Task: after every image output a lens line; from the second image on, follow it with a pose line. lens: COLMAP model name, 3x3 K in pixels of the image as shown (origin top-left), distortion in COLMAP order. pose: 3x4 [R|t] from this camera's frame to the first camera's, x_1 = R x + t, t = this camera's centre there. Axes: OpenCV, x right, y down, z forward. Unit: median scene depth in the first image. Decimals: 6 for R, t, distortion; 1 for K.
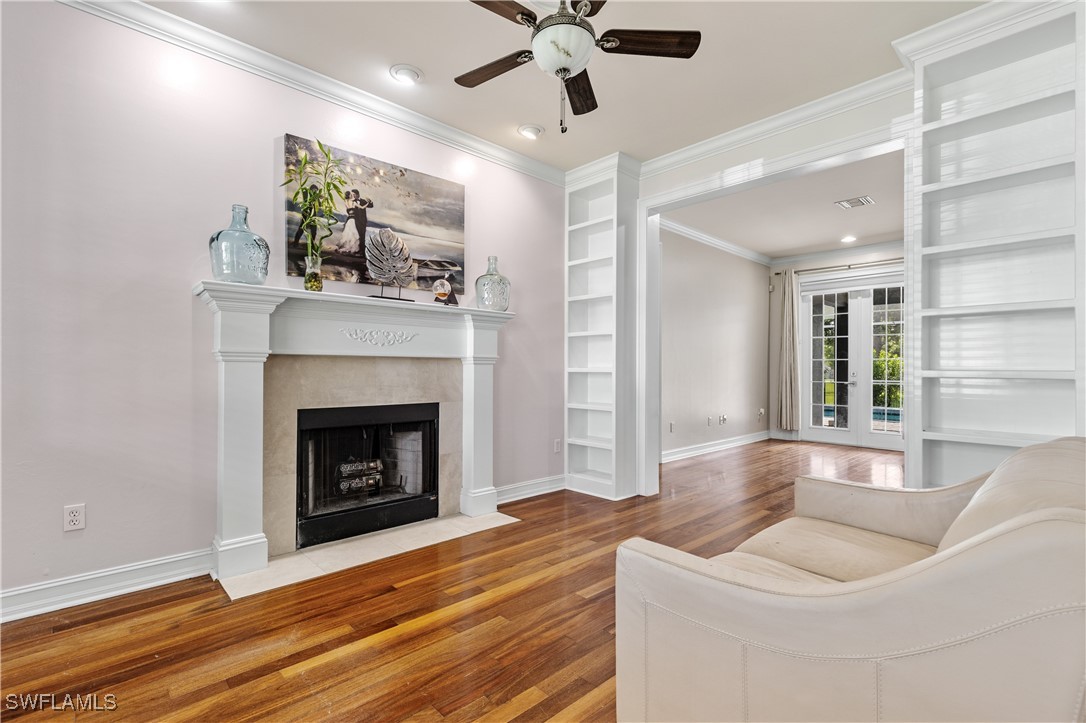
lens RADIAL K [[490.6, 0, 540.4], [0, 490.6, 367.3], [0, 0, 1]] dist [0.009200, -0.001427]
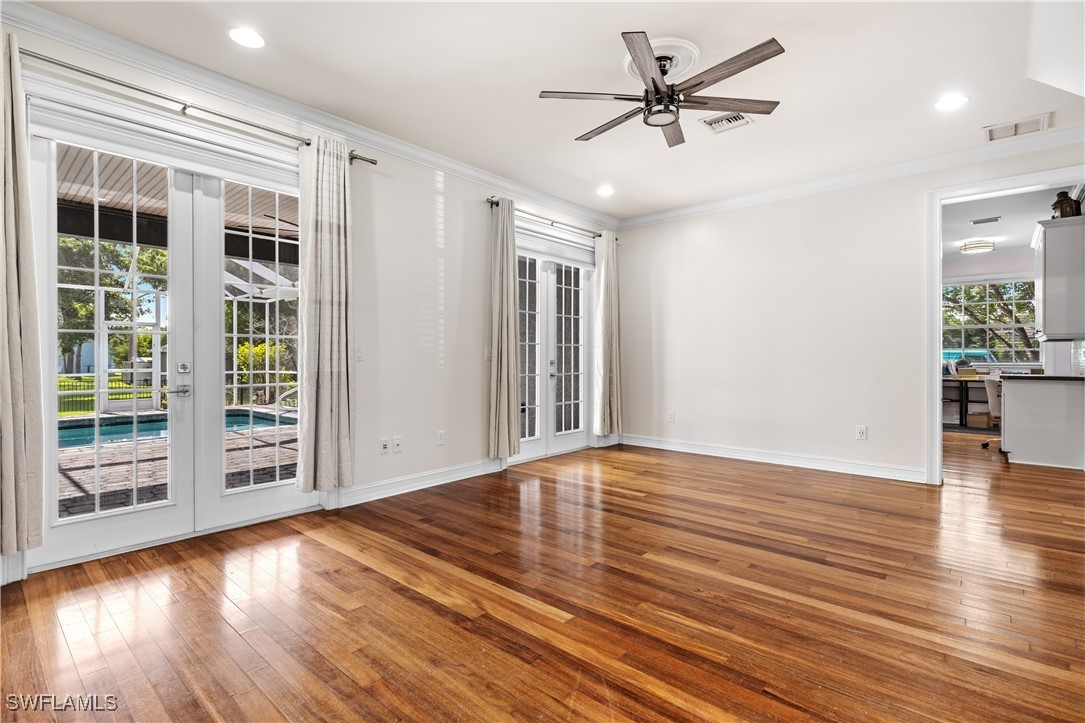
lens RADIAL K [[516.9, 0, 544.3], [0, 516.9, 357.2], [0, 0, 1]] dist [0.018266, -0.000658]
pose [[-0.089661, -0.007368, 0.995945, 0.336113], [-0.000250, 0.999973, 0.007376, 0.001546], [-0.995972, 0.000412, -0.089660, 1.546857]]
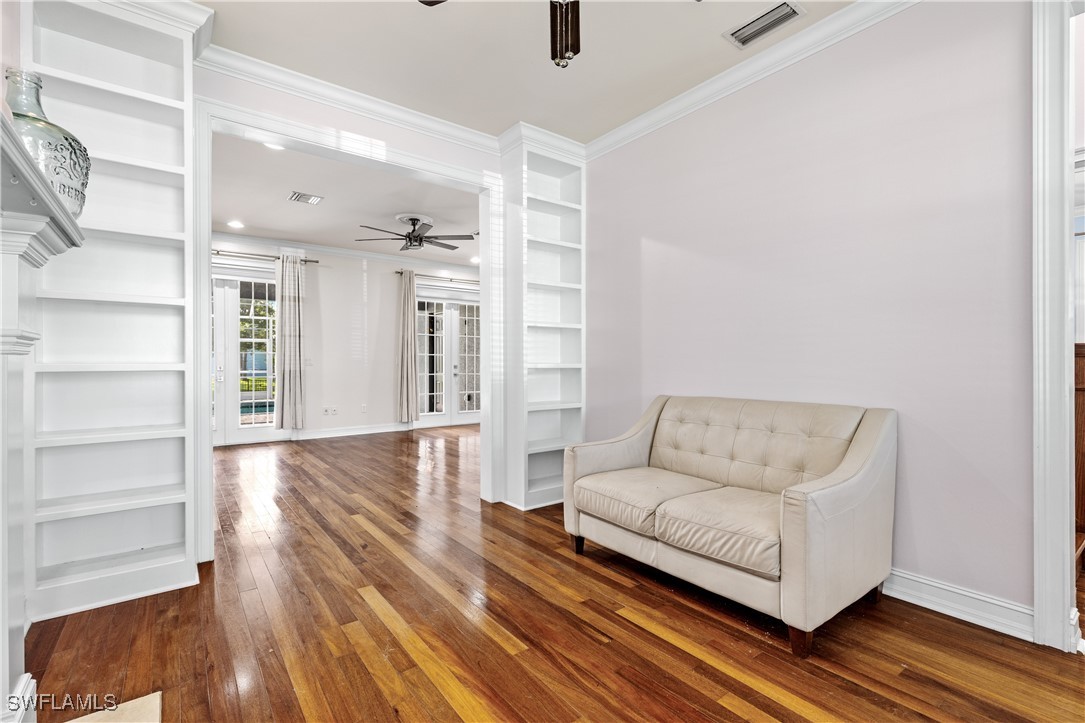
lens RADIAL K [[490.2, 0, 546.4], [0, 490.2, 364.4], [0, 0, 1]] dist [0.009200, -0.001427]
pose [[0.100322, -0.009662, 0.994908, -0.488095], [0.001008, 0.999953, 0.009609, -0.003369], [-0.994954, 0.000039, 0.100327, 0.615758]]
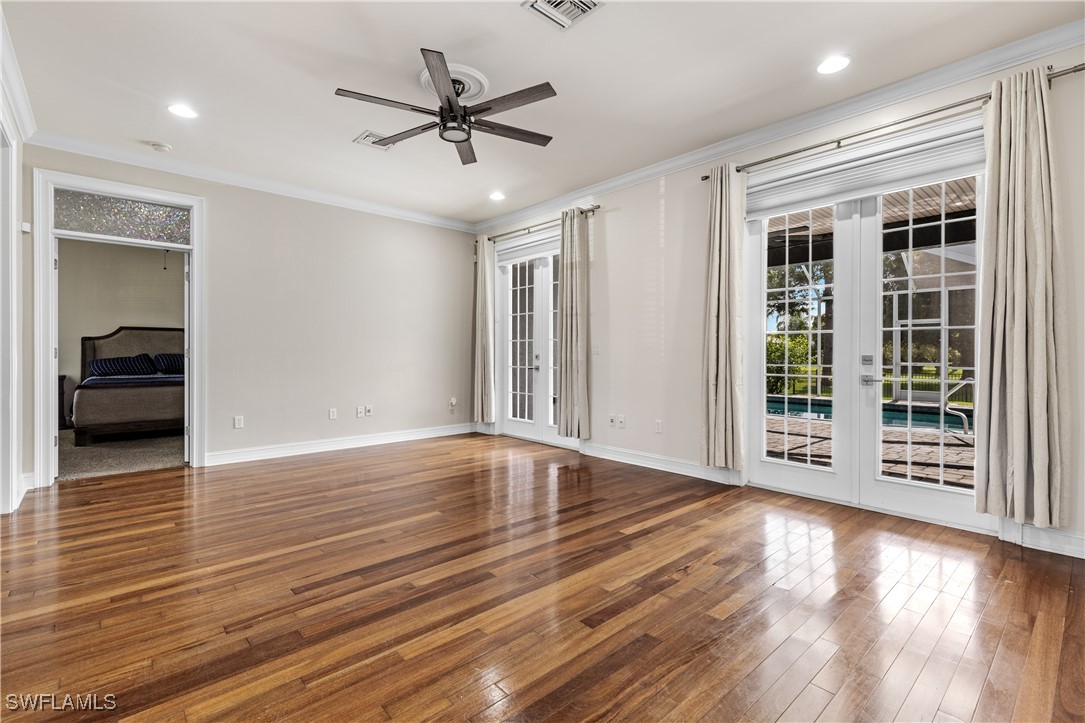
lens RADIAL K [[490.2, 0, 546.1], [0, 490.2, 356.4], [0, 0, 1]] dist [0.009200, -0.001427]
pose [[0.999752, -0.006198, -0.021370, 1.415937], [0.006335, 0.999960, 0.006339, 0.016932], [0.021330, -0.006473, 0.999752, 0.322194]]
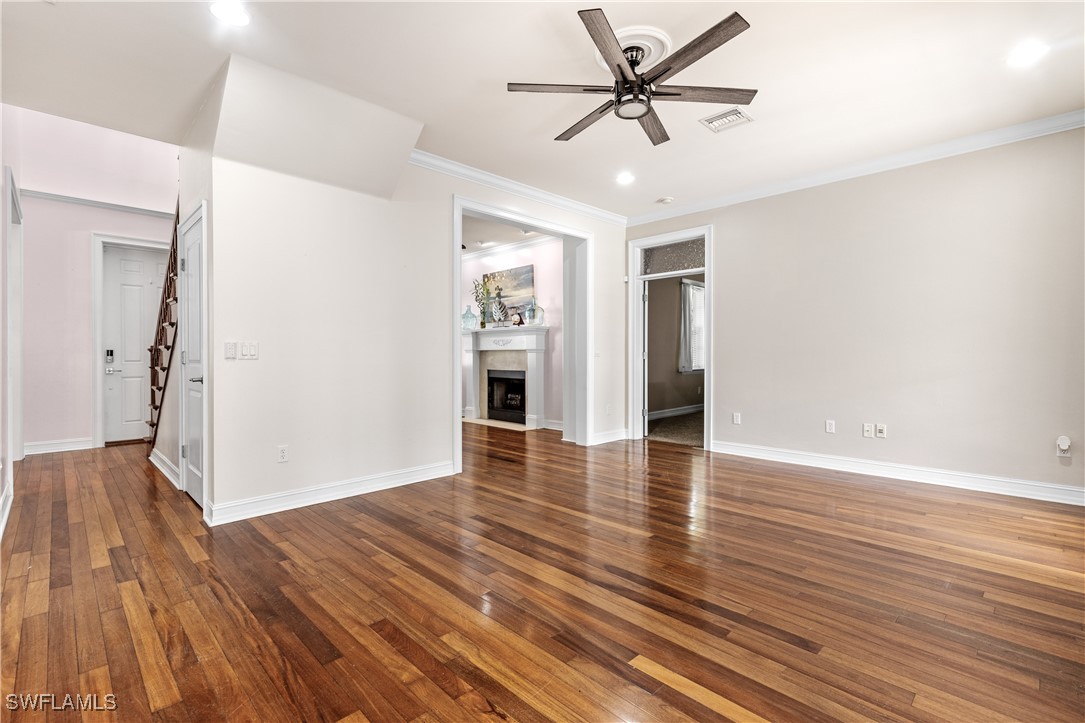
lens RADIAL K [[490.2, 0, 545.3], [0, 490.2, 363.7], [0, 0, 1]] dist [0.009200, -0.001427]
pose [[0.031682, 0.012020, -0.999426, 2.049408], [0.002317, 0.999924, 0.012099, 0.015820], [0.999495, -0.002699, 0.031652, 1.085524]]
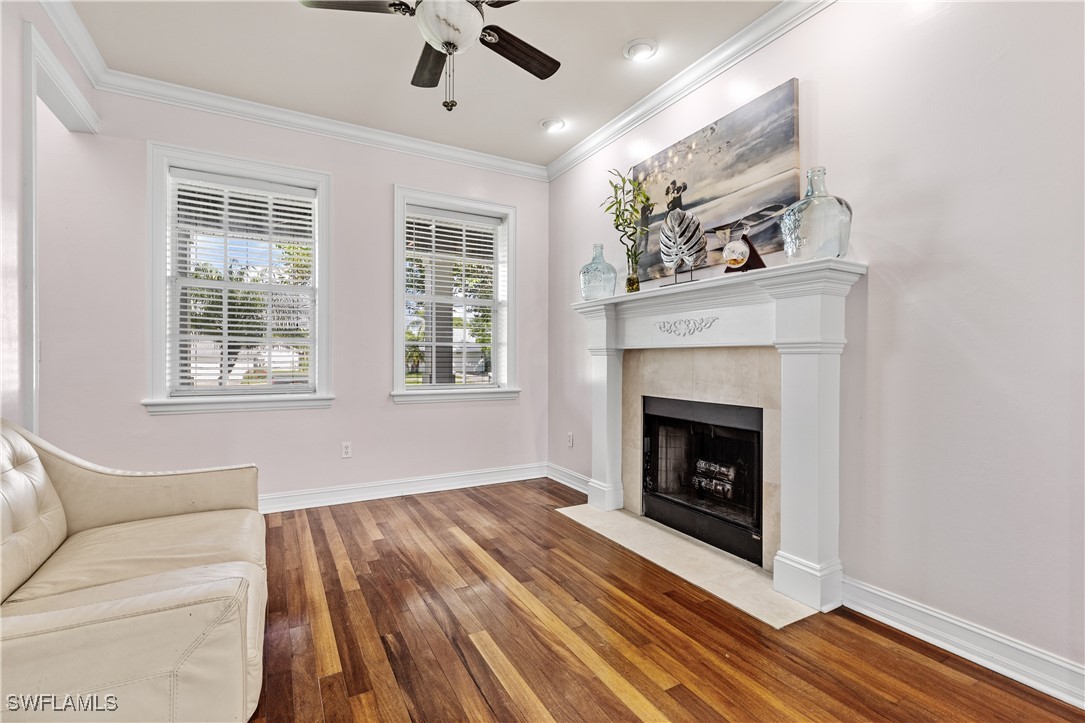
lens RADIAL K [[490.2, 0, 543.1], [0, 490.2, 359.3], [0, 0, 1]] dist [0.009200, -0.001427]
pose [[-0.239337, -0.005407, -0.970922, 0.604191], [-0.003948, 0.999982, -0.004595, 0.005107], [0.970929, 0.002733, -0.239353, 0.914416]]
